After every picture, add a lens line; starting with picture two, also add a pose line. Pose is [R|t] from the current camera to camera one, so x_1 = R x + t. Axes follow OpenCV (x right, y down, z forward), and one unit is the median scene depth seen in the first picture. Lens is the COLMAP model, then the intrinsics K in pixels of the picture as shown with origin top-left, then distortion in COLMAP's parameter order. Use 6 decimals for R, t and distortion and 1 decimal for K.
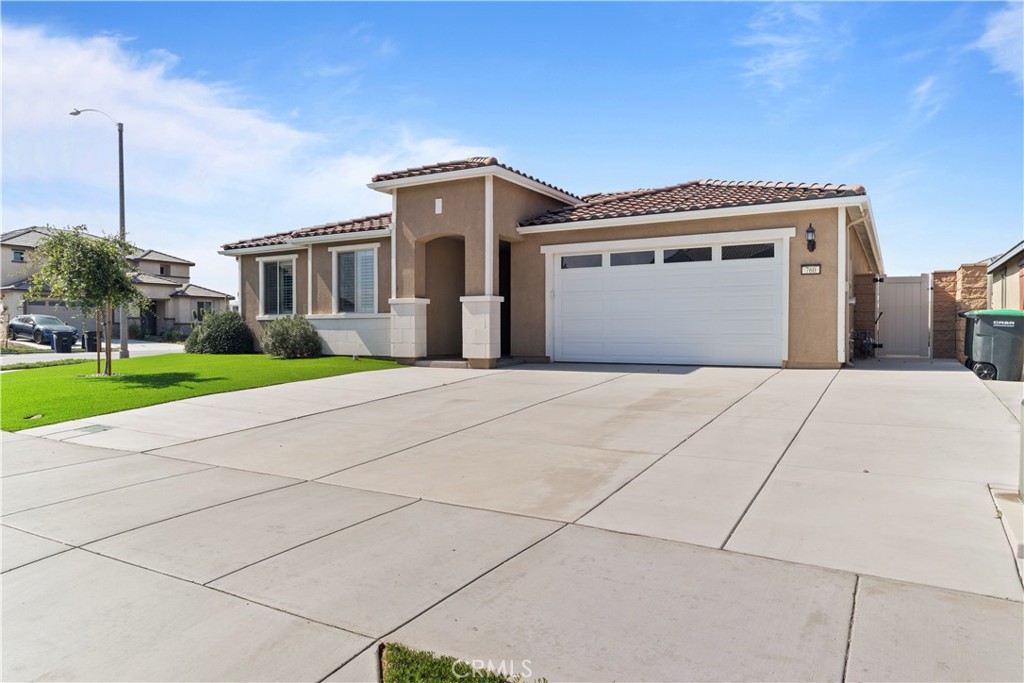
lens RADIAL K [[651.1, 0, 518.0], [0, 651.1, 341.0], [0, 0, 1]] dist [0.005987, 0.000202]
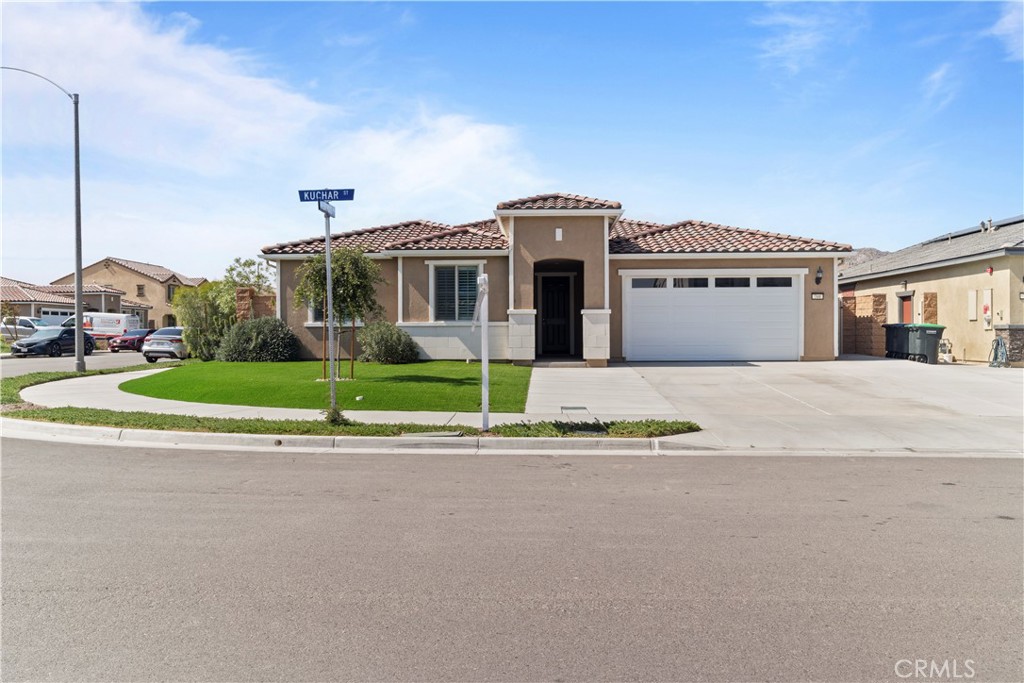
lens RADIAL K [[786.5, 0, 507.2], [0, 786.5, 342.4], [0, 0, 1]] dist [0.009286, 0.006530]
pose [[0.885004, -0.007863, 0.465517, -0.862605], [0.010493, 0.999940, -0.003059, -0.002513], [-0.465465, 0.007592, 0.885034, -0.243203]]
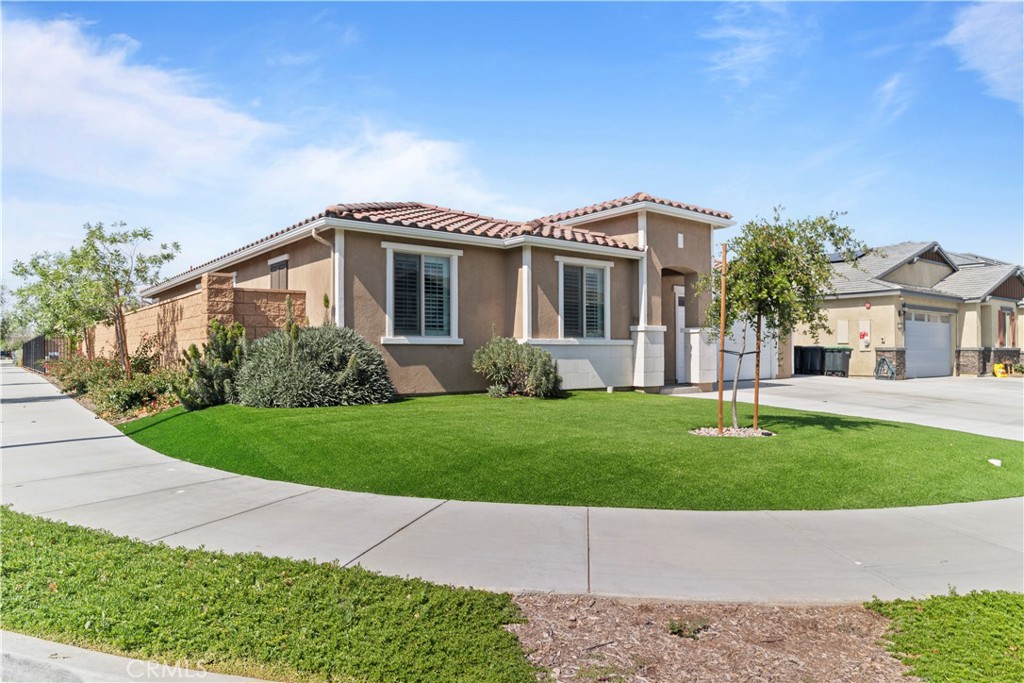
lens RADIAL K [[651.1, 0, 514.9], [0, 651.1, 346.6], [0, 0, 1]] dist [0.005987, 0.000202]
pose [[0.372018, 0.003933, 0.928217, -1.158862], [0.012635, 0.999877, -0.009301, -0.028301], [-0.928140, 0.015188, 0.371922, 0.832595]]
